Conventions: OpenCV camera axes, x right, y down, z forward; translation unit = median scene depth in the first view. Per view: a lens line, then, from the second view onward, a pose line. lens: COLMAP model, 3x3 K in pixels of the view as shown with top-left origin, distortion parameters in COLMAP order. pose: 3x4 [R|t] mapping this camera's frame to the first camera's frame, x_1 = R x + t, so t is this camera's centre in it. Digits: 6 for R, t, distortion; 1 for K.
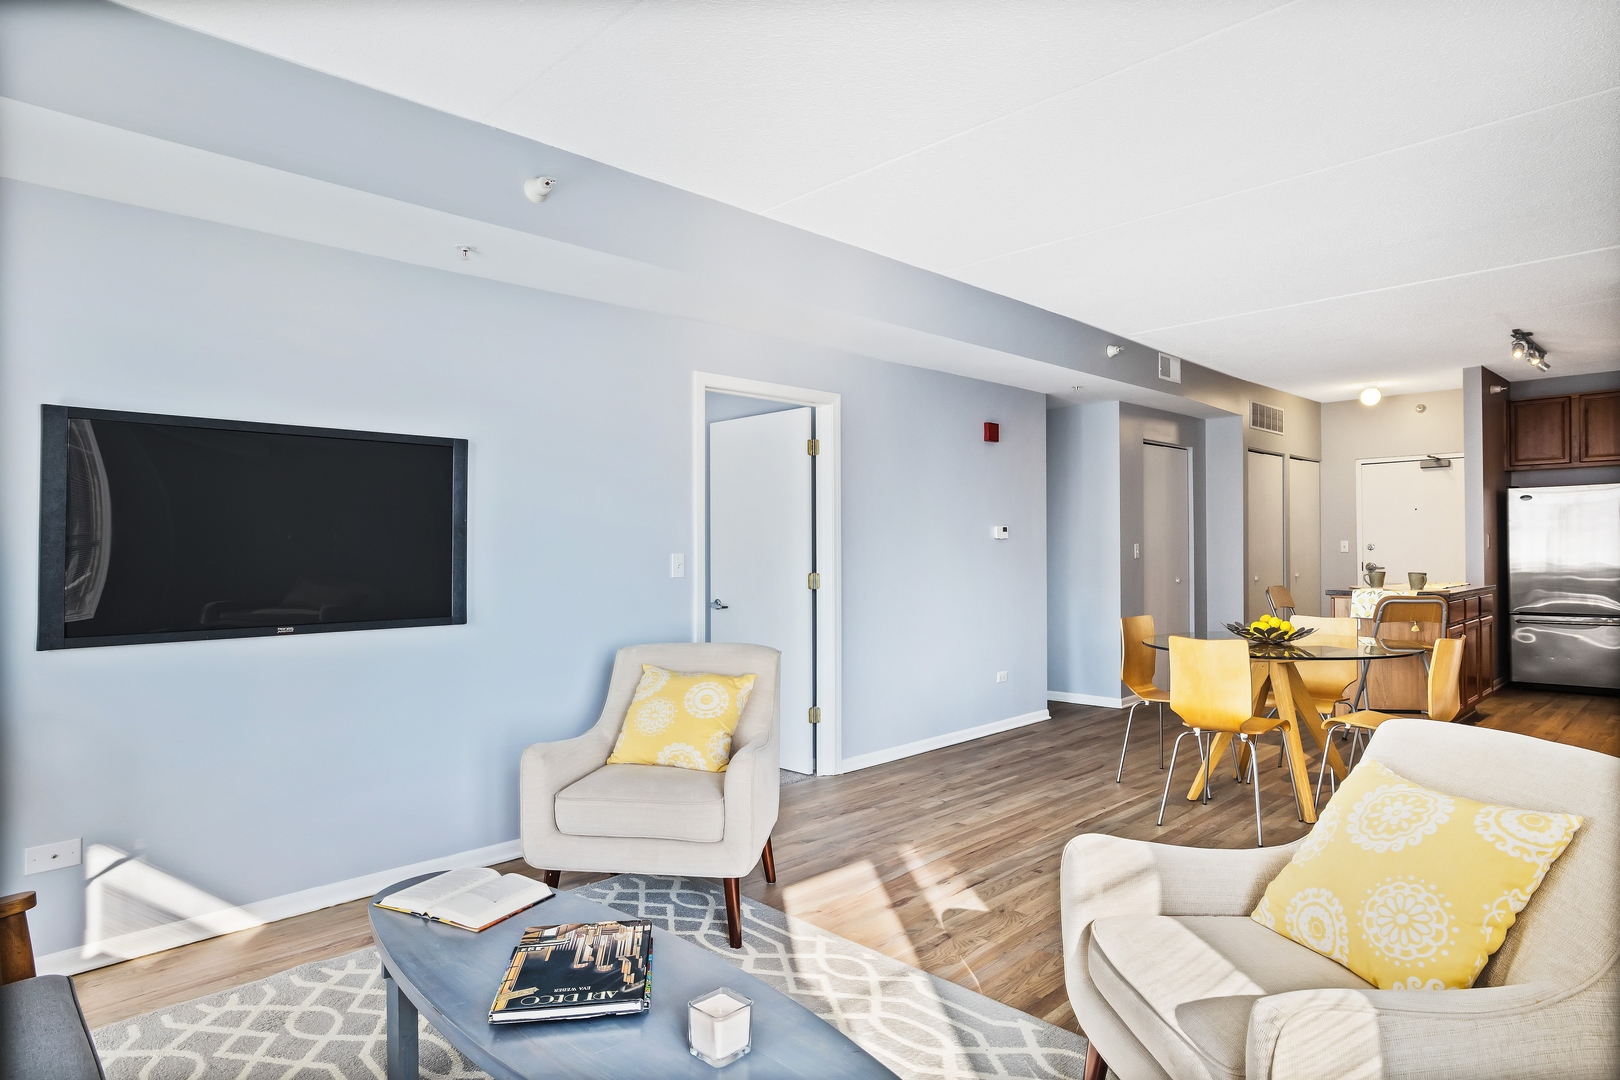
lens RADIAL K [[915.6, 0, 809.3], [0, 915.6, 538.7], [0, 0, 1]] dist [-0.015960, 0.010065]
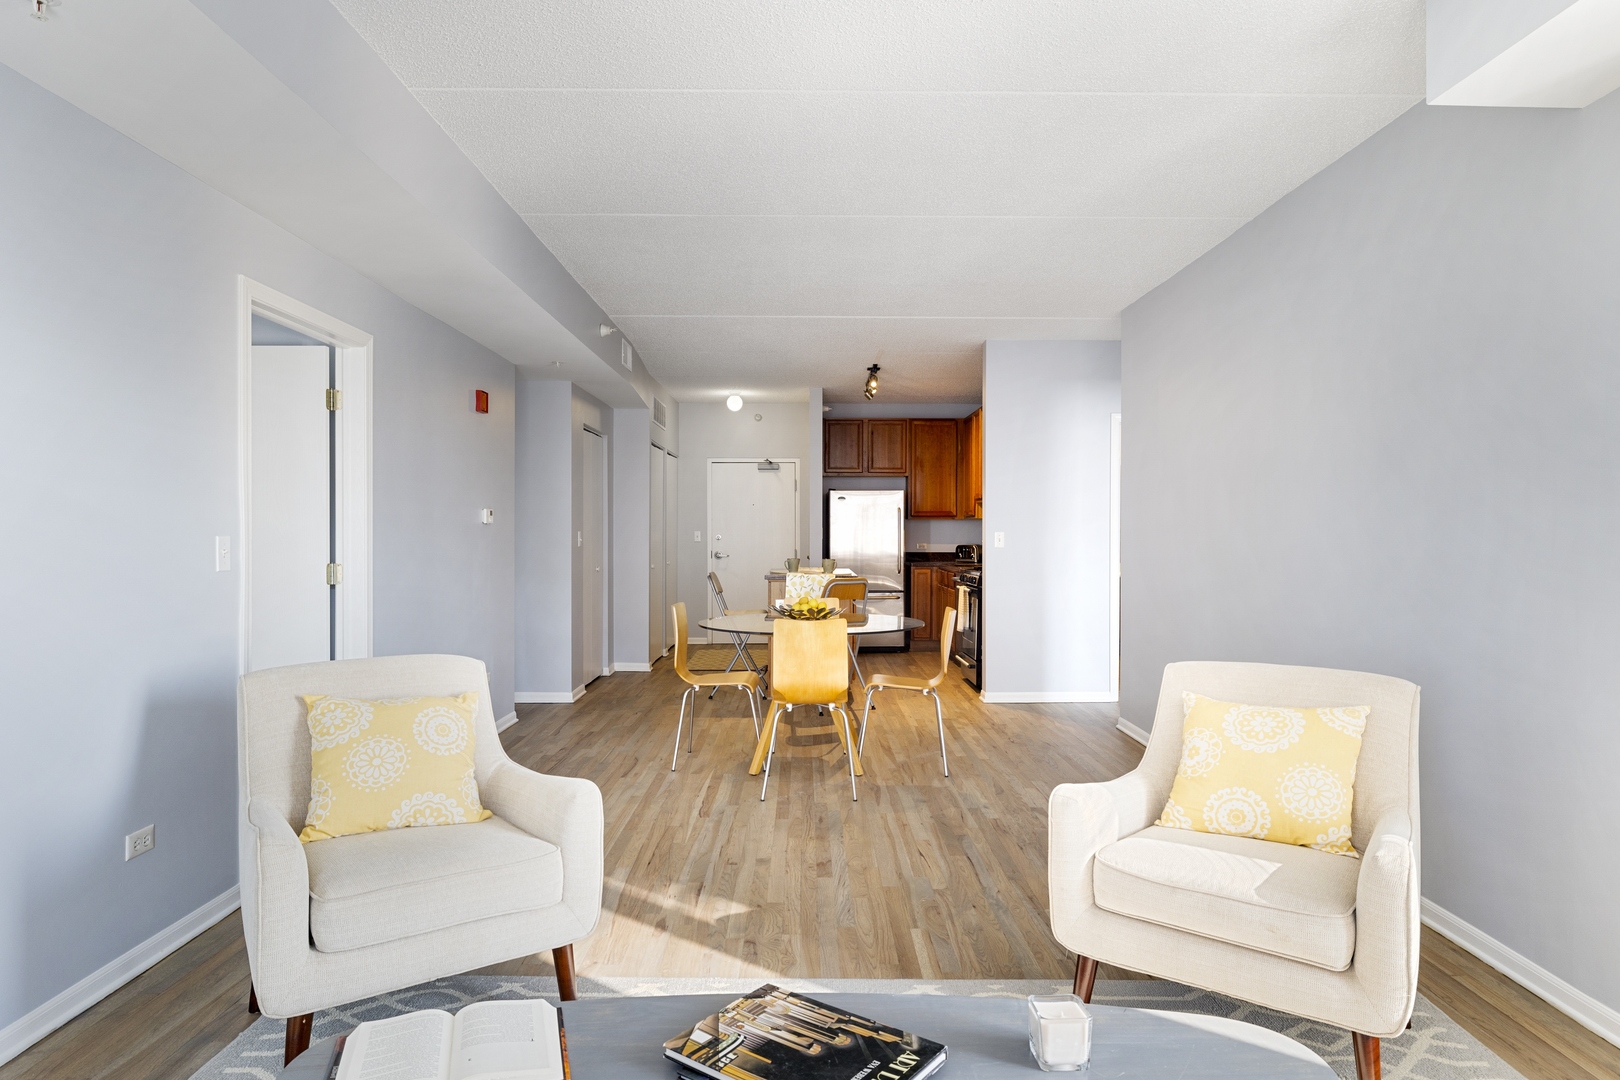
lens RADIAL K [[980.8, 0, 804.4], [0, 980.8, 543.4], [0, 0, 1]] dist [-0.011089, -0.000557]
pose [[0.702505, 0.005161, 0.711660, -0.360112], [-0.017172, 0.999805, 0.009700, 0.007050], [-0.711471, -0.019035, 0.702457, 0.171448]]
